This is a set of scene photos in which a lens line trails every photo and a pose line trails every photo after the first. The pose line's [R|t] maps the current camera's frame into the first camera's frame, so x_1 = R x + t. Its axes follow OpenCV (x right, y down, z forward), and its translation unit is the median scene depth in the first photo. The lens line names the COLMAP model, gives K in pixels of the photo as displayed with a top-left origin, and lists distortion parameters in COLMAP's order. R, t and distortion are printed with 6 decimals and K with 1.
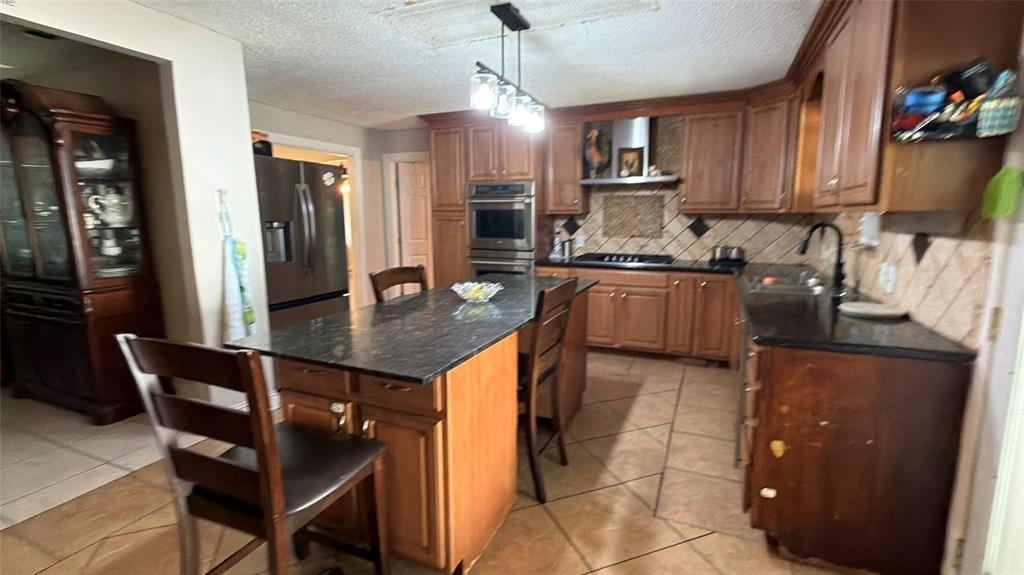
lens RADIAL K [[465.0, 0, 515.2], [0, 465.0, 283.3], [0, 0, 1]] dist [-0.000152, 0.000128]
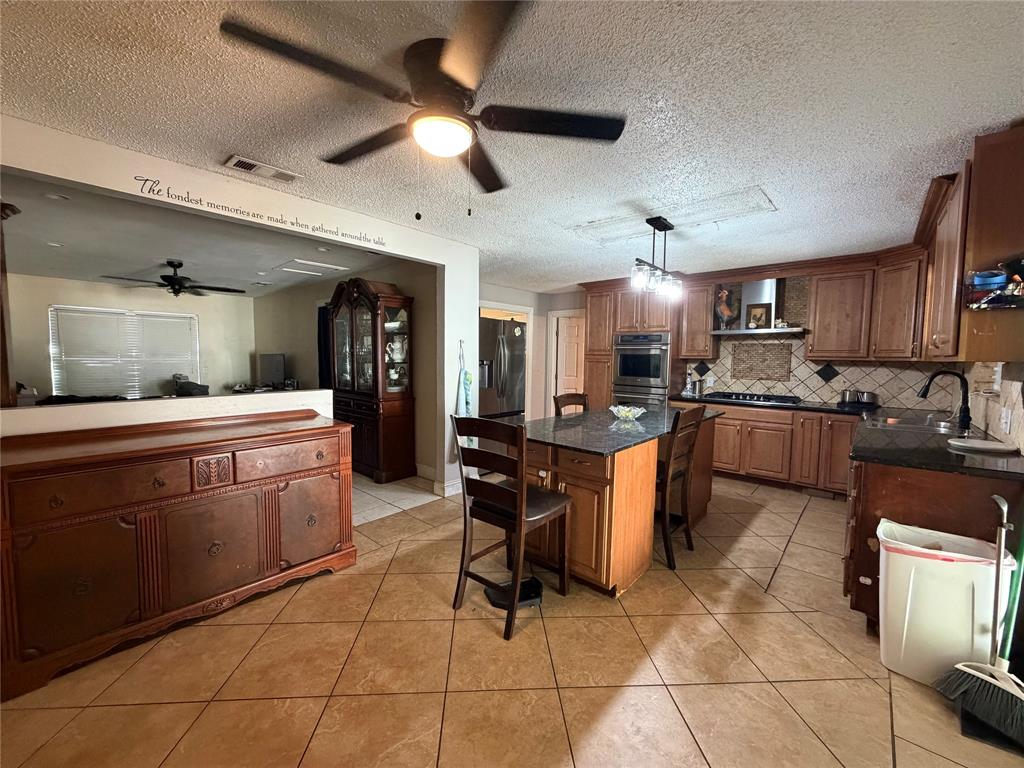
lens RADIAL K [[409.9, 0, 510.9], [0, 409.9, 384.5], [0, 0, 1]] dist [-0.001886, -0.000120]
pose [[0.949706, 0.036796, -0.310975, -0.027318], [-0.061487, 0.995652, -0.069969, 0.034157], [0.307048, 0.085571, 0.947839, -0.237363]]
